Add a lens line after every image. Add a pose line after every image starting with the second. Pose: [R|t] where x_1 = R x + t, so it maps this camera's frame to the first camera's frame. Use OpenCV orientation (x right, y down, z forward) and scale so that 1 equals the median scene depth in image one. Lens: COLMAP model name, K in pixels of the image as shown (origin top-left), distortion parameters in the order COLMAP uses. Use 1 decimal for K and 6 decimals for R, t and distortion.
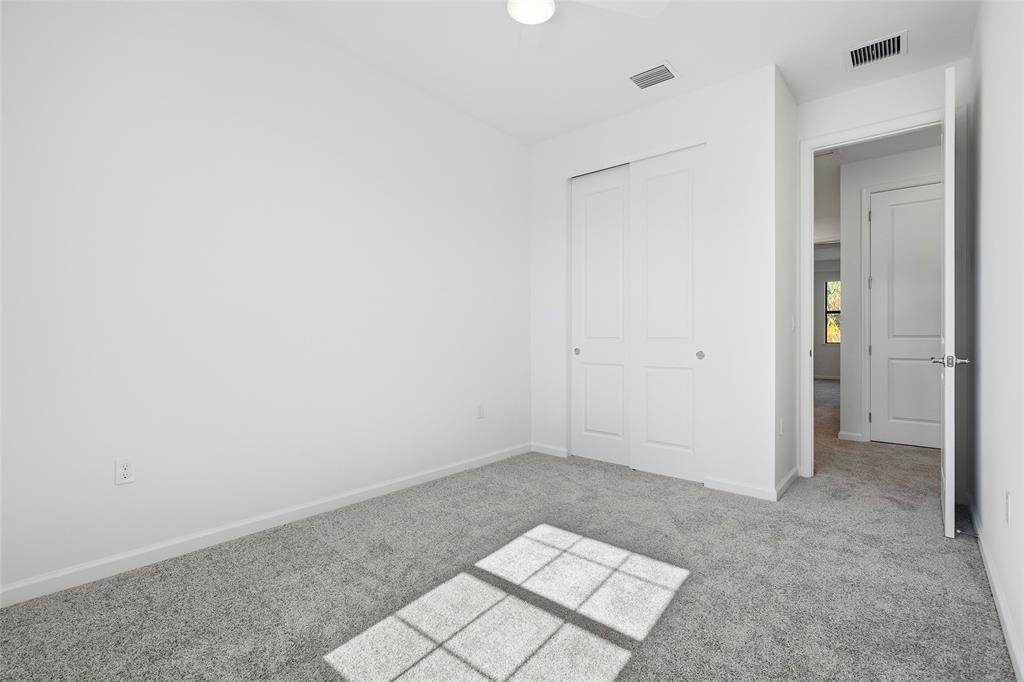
lens RADIAL K [[483.3, 0, 510.0], [0, 483.3, 339.8], [0, 0, 1]] dist [-0.001904, 0.000613]
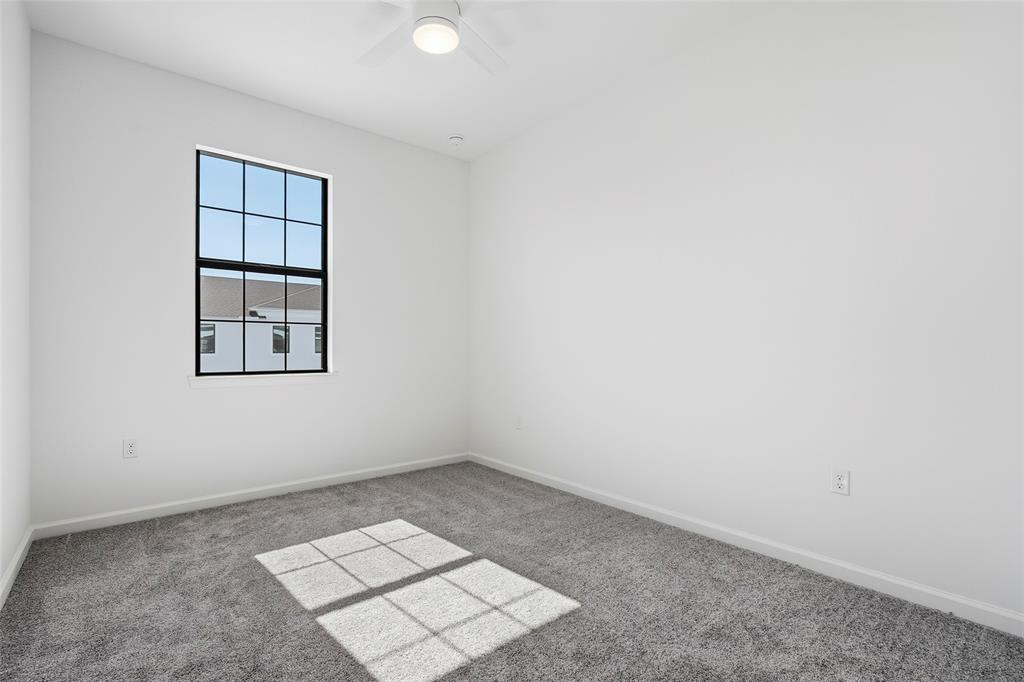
lens RADIAL K [[483.3, 0, 510.0], [0, 483.3, 339.8], [0, 0, 1]] dist [-0.001904, 0.000613]
pose [[-0.179902, -0.026928, -0.983316, 0.879805], [-0.021920, 0.999487, -0.023360, 0.005802], [0.983440, 0.017352, -0.180400, 1.115706]]
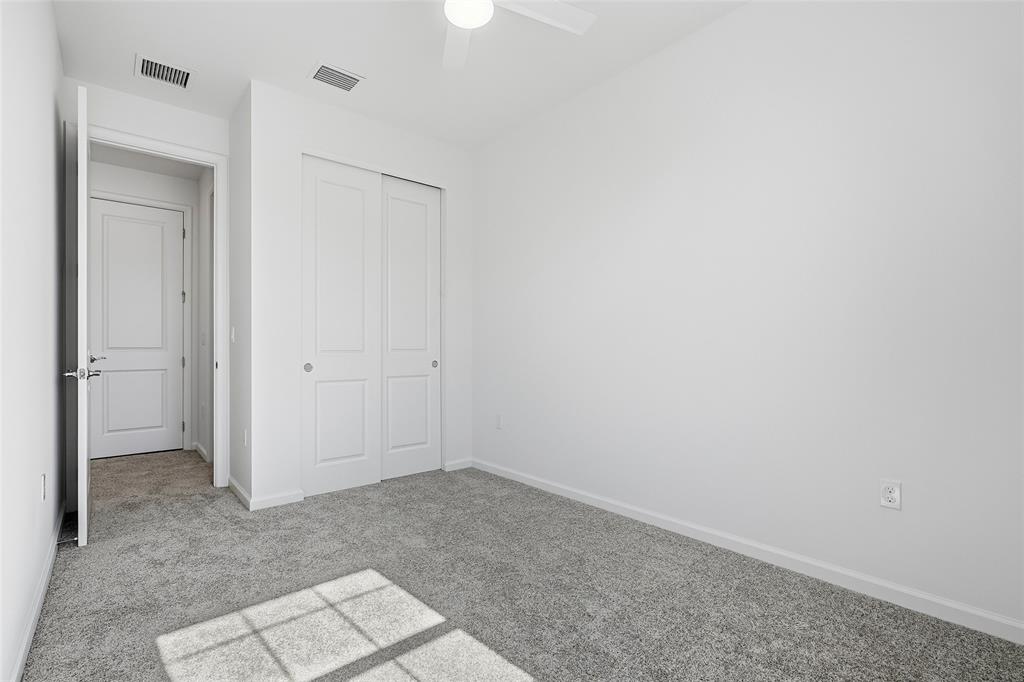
lens RADIAL K [[483.3, 0, 510.0], [0, 483.3, 339.8], [0, 0, 1]] dist [-0.001904, 0.000613]
pose [[0.144016, 0.012509, 0.989496, -0.561934], [0.012613, 0.999816, -0.014475, -0.005098], [-0.989495, 0.014565, 0.143832, 0.469448]]
